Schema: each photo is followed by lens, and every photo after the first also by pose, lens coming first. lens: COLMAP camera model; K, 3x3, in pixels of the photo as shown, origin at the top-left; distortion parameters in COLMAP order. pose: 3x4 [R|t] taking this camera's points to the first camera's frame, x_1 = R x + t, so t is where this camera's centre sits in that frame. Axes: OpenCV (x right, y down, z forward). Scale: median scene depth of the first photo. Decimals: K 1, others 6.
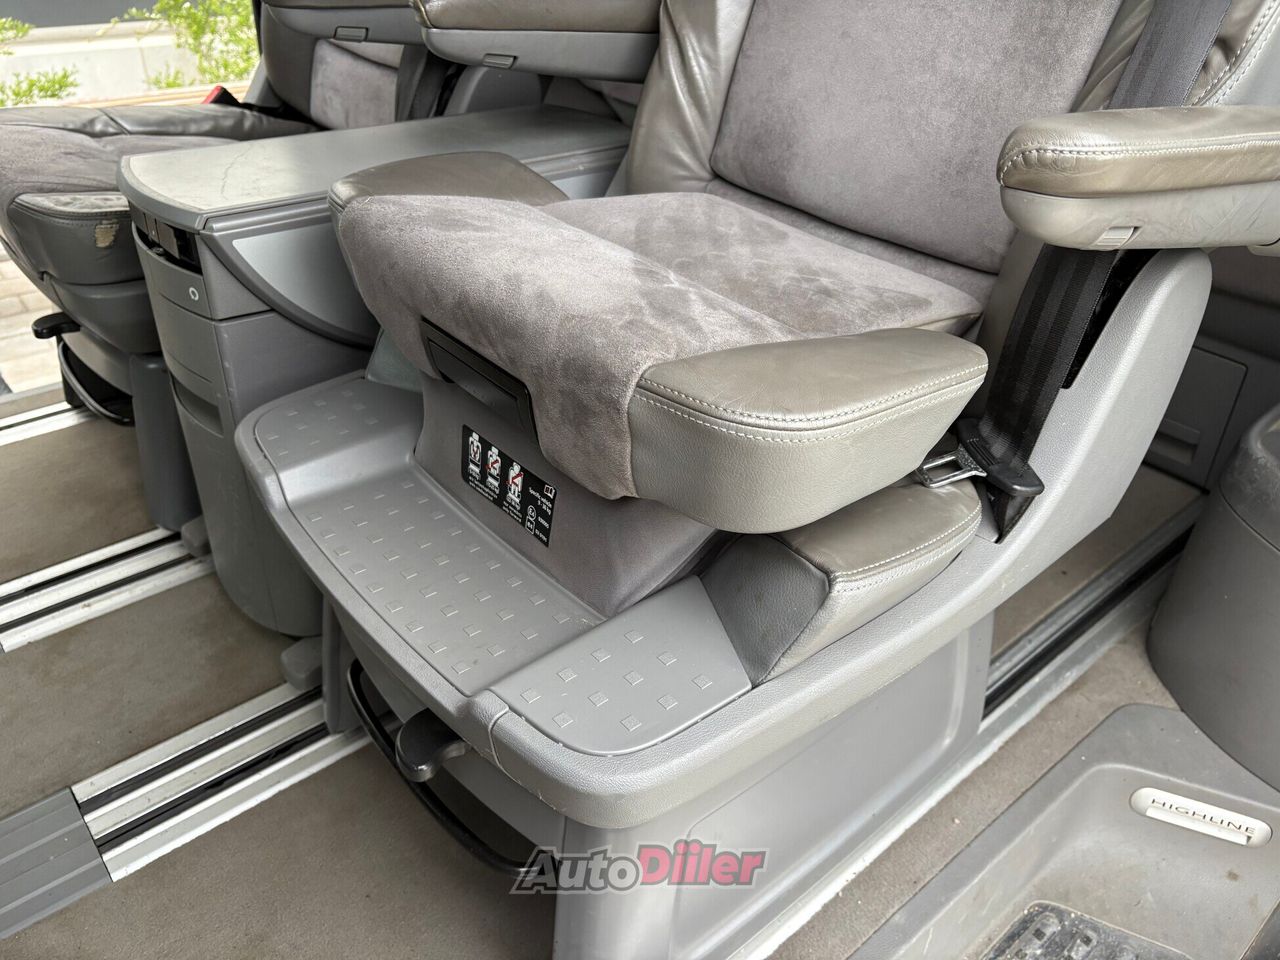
lens RADIAL K [[1006.1, 0, 640.0], [0, 1006.1, 480.0], [0, 0, 1]] dist [0.065235, -0.083162]
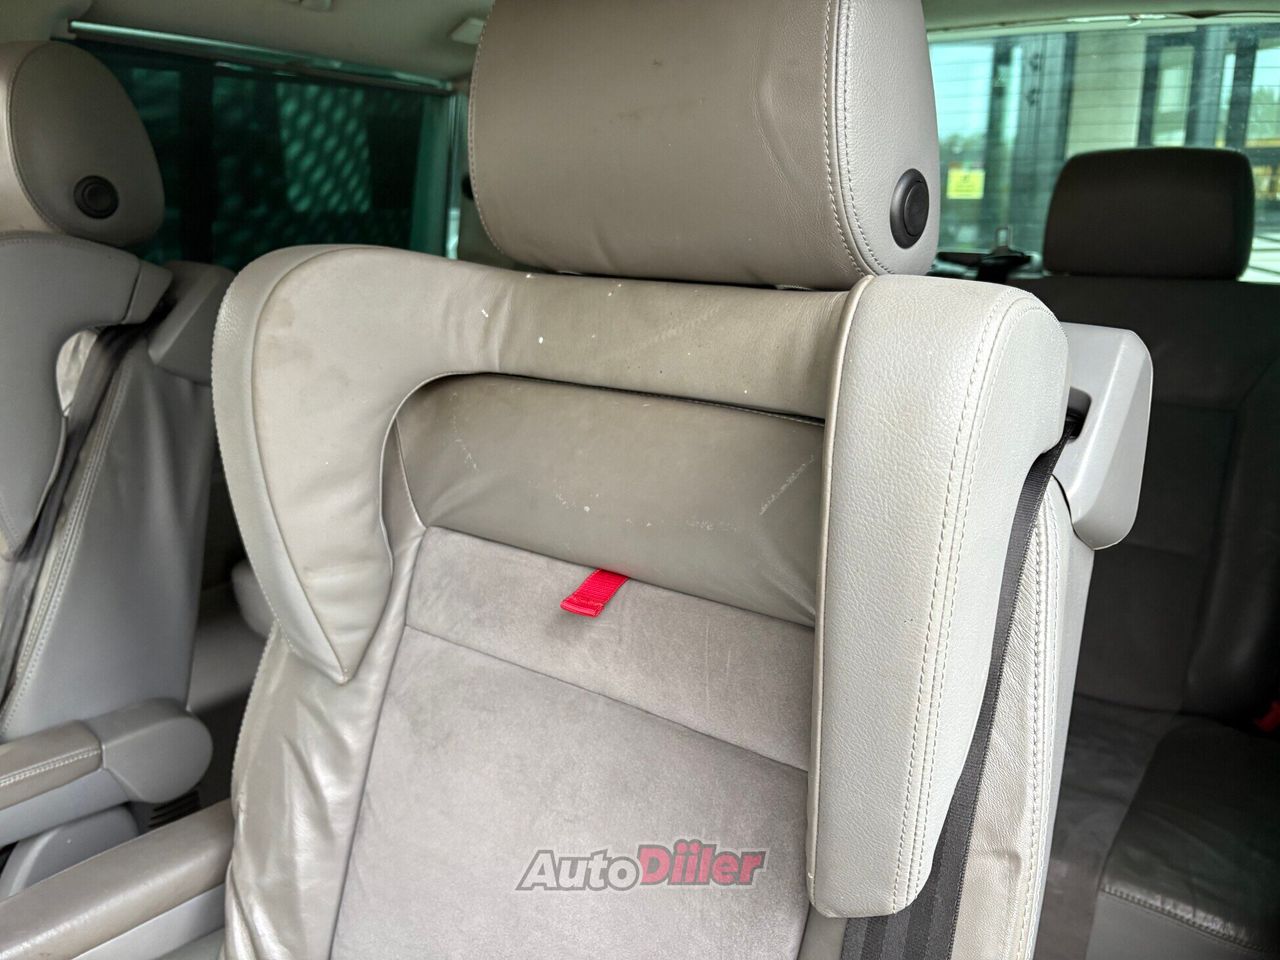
lens RADIAL K [[1006.1, 0, 640.0], [0, 1006.1, 480.0], [0, 0, 1]] dist [0.065235, -0.083162]
pose [[0.971468, -0.098859, 0.215584, 0.159086], [0.156370, 0.950415, -0.268813, -0.422662], [-0.178320, 0.294854, 0.938756, 0.125508]]
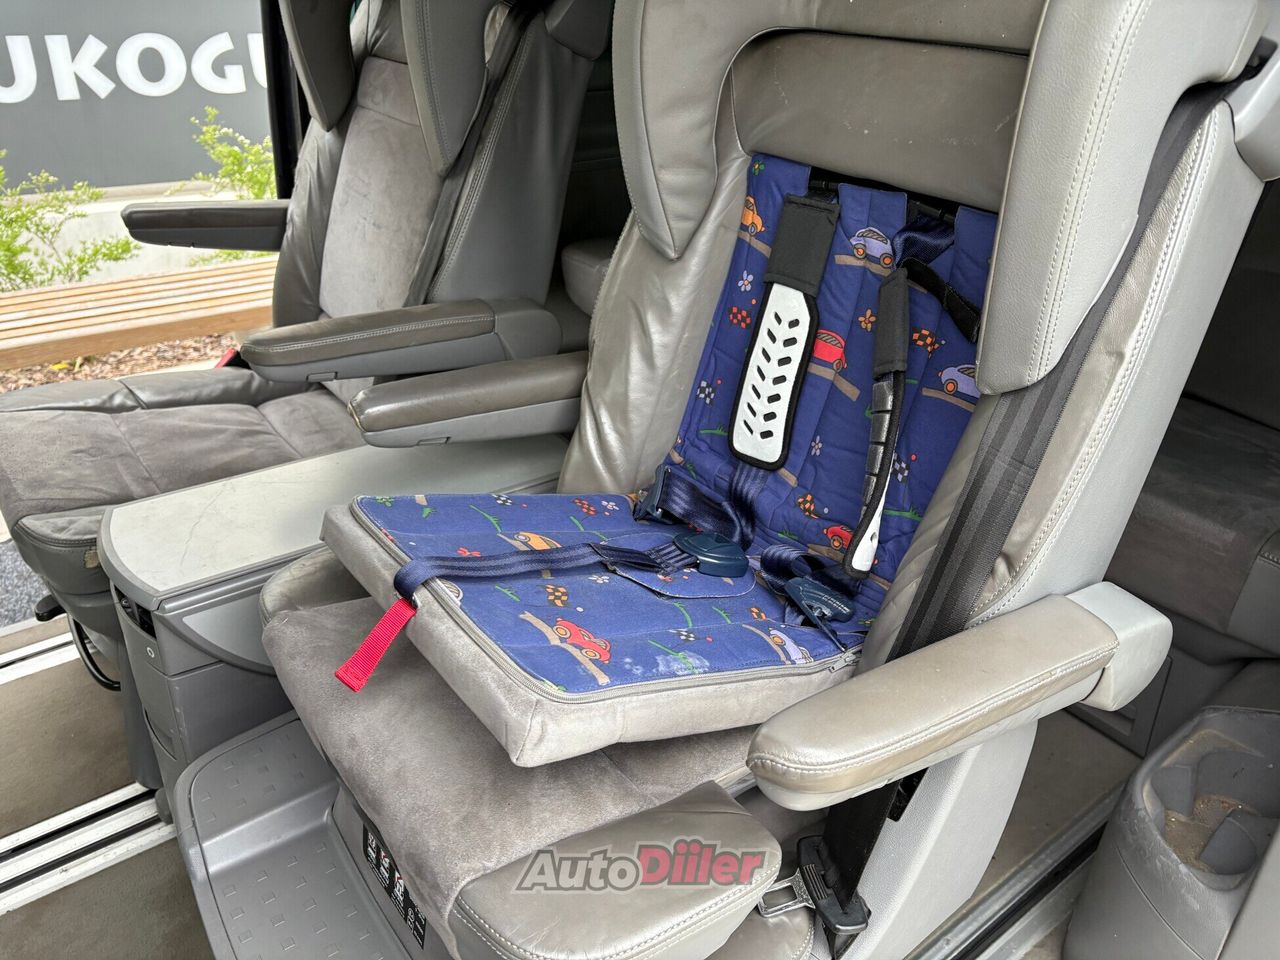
lens RADIAL K [[1006.1, 0, 640.0], [0, 1006.1, 480.0], [0, 0, 1]] dist [0.065235, -0.083162]
pose [[0.998512, 0.020708, -0.050450, 0.122610], [-0.024870, 0.996213, -0.083315, -0.230201], [0.048534, 0.084445, 0.995245, -0.089962]]
